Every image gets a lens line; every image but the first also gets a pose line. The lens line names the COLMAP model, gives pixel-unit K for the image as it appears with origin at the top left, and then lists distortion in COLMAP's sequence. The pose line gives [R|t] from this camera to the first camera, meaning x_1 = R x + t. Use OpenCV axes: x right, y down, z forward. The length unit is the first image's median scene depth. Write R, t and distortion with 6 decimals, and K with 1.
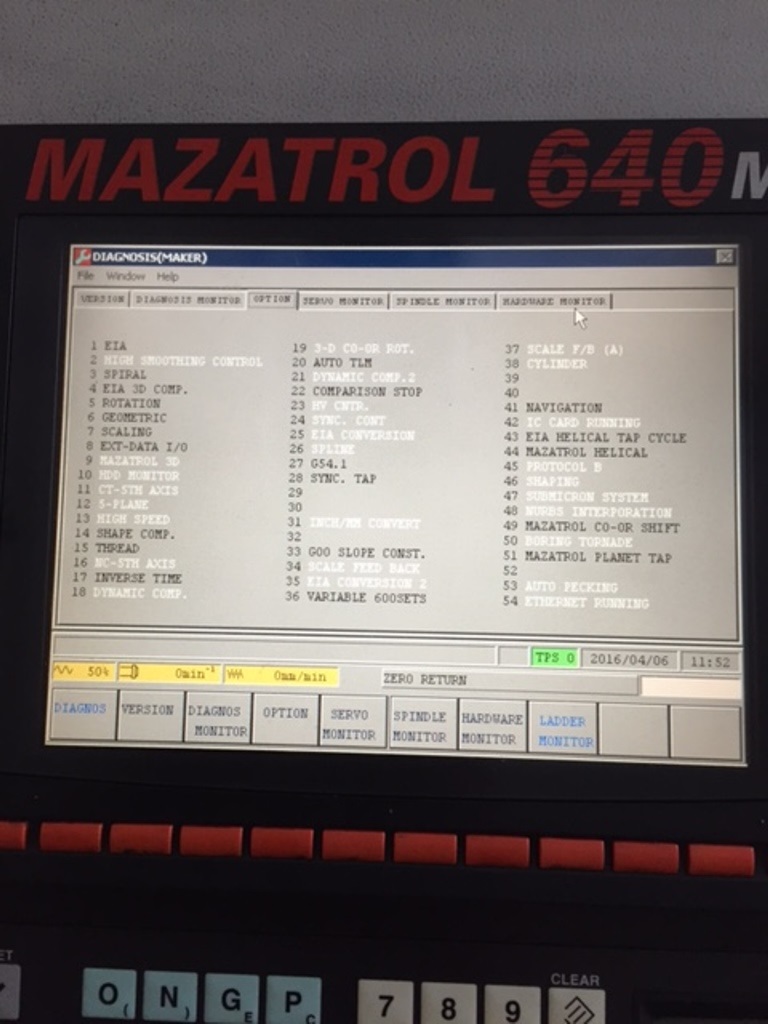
lens RADIAL K [[775.4, 0, 384.0], [0, 775.4, 512.0], [0, 0, 1]] dist [0.045819, -0.083917]
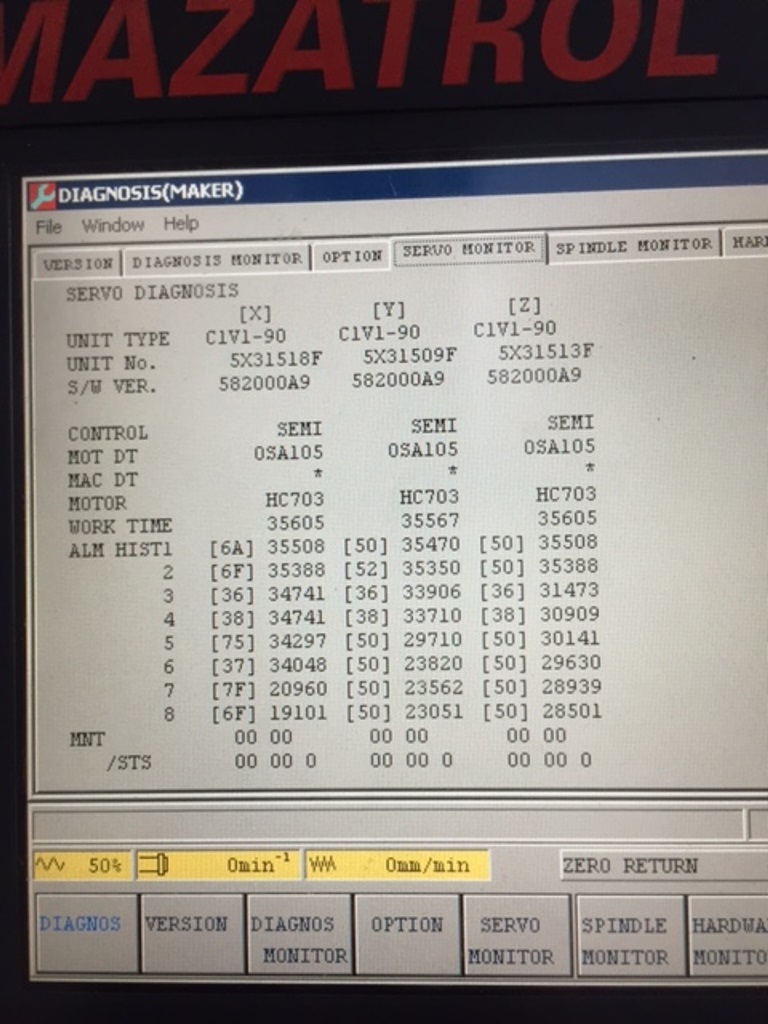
lens RADIAL K [[775.4, 0, 384.0], [0, 775.4, 512.0], [0, 0, 1]] dist [0.045819, -0.083917]
pose [[0.999287, -0.037660, -0.002786, -0.127994], [0.037756, 0.997851, 0.053557, -0.104367], [0.000763, -0.053624, 0.998561, 0.384166]]
